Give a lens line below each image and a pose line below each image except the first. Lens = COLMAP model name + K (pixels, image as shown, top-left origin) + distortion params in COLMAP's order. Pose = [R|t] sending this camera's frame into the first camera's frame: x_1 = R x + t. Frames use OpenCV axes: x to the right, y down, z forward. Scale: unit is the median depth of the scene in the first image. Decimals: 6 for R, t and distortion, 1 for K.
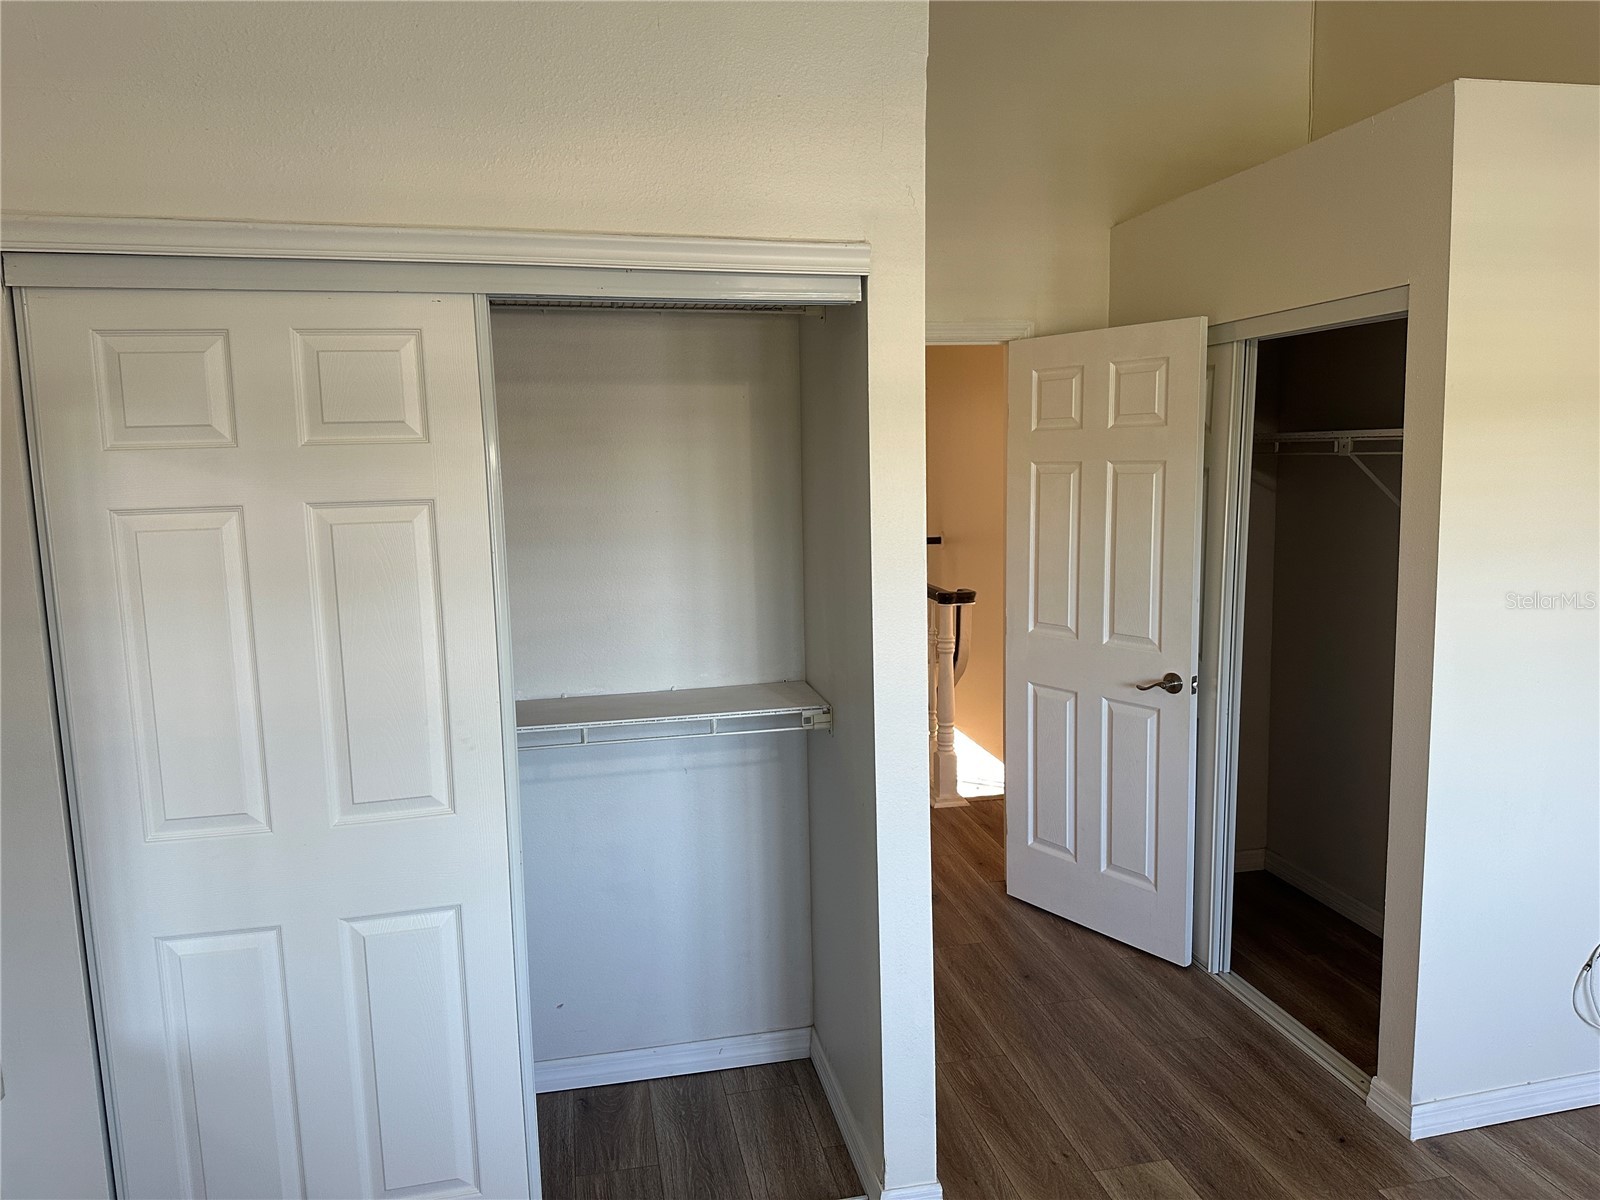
lens RADIAL K [[1118.5, 0, 811.1], [0, 1118.5, 596.0], [0, 0, 1]] dist [0.088483, -0.119723]
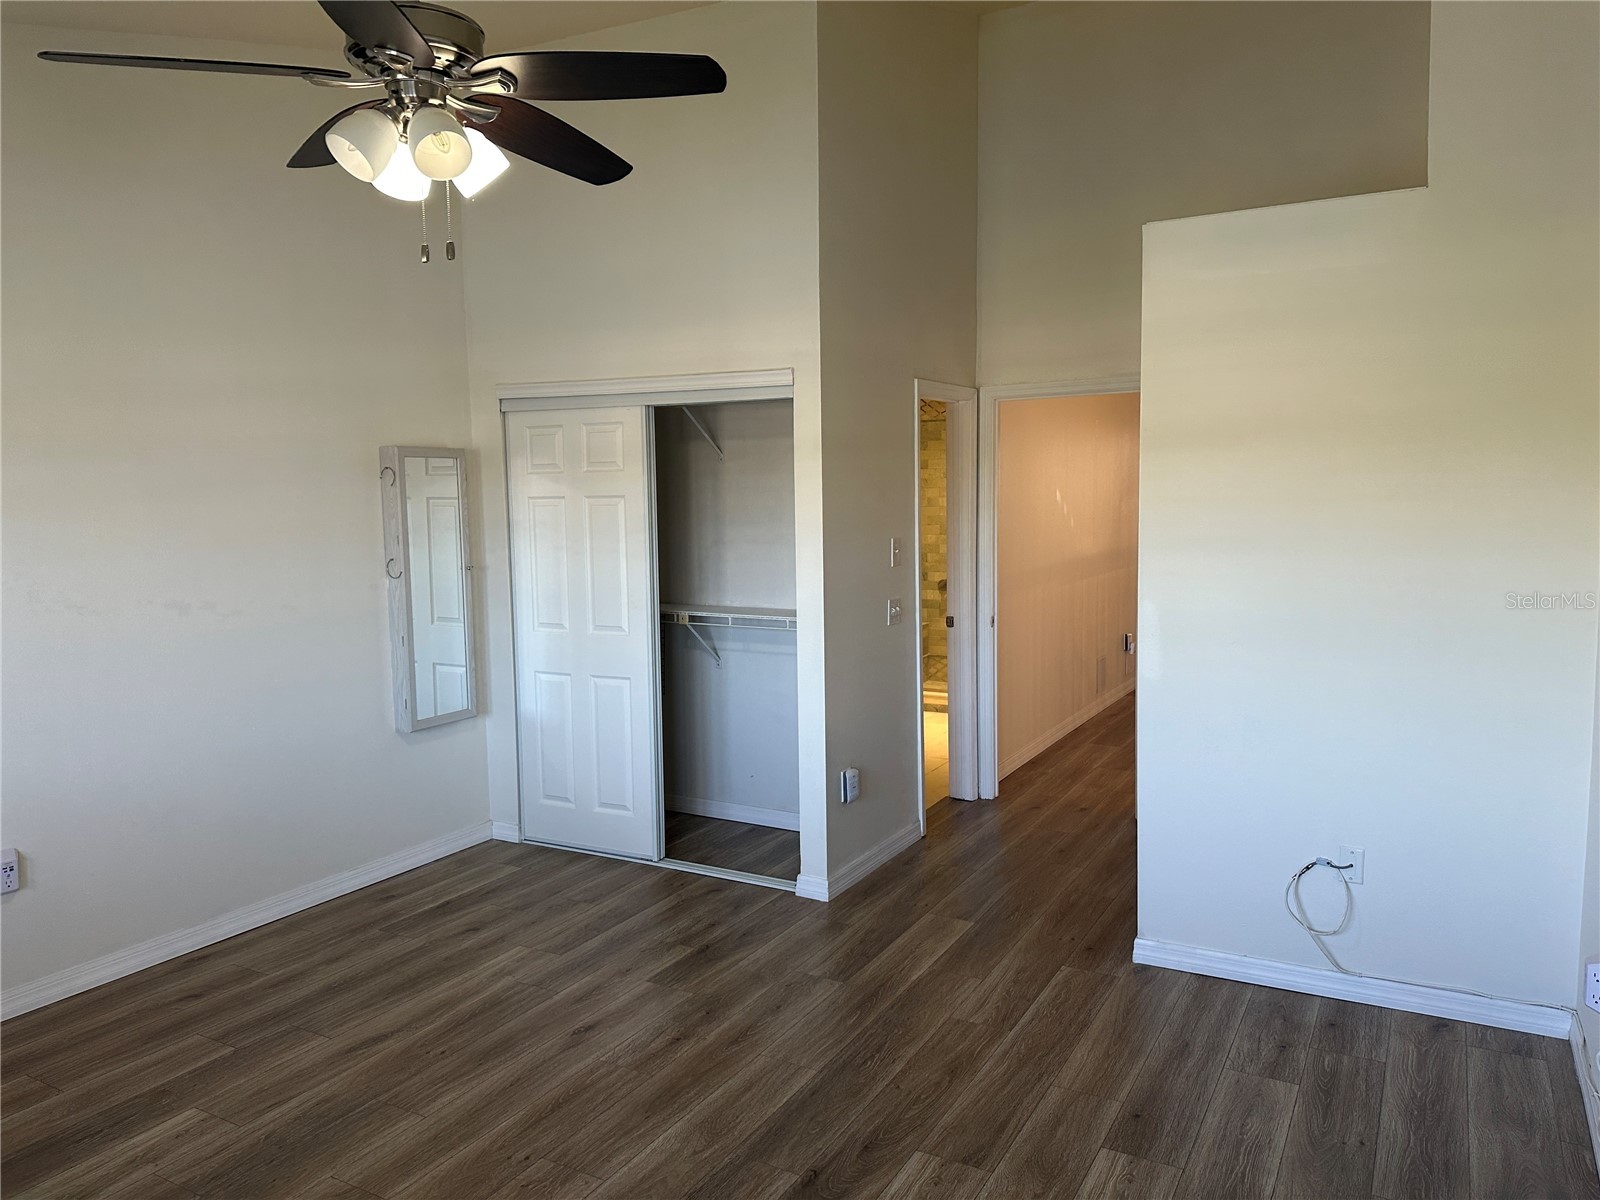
lens RADIAL K [[1118.5, 0, 811.1], [0, 1118.5, 596.0], [0, 0, 1]] dist [0.088483, -0.119723]
pose [[0.749774, 0.073894, -0.657556, 1.468420], [-0.084716, 0.996287, 0.015362, 0.050041], [0.656249, 0.044187, 0.753249, -0.454809]]
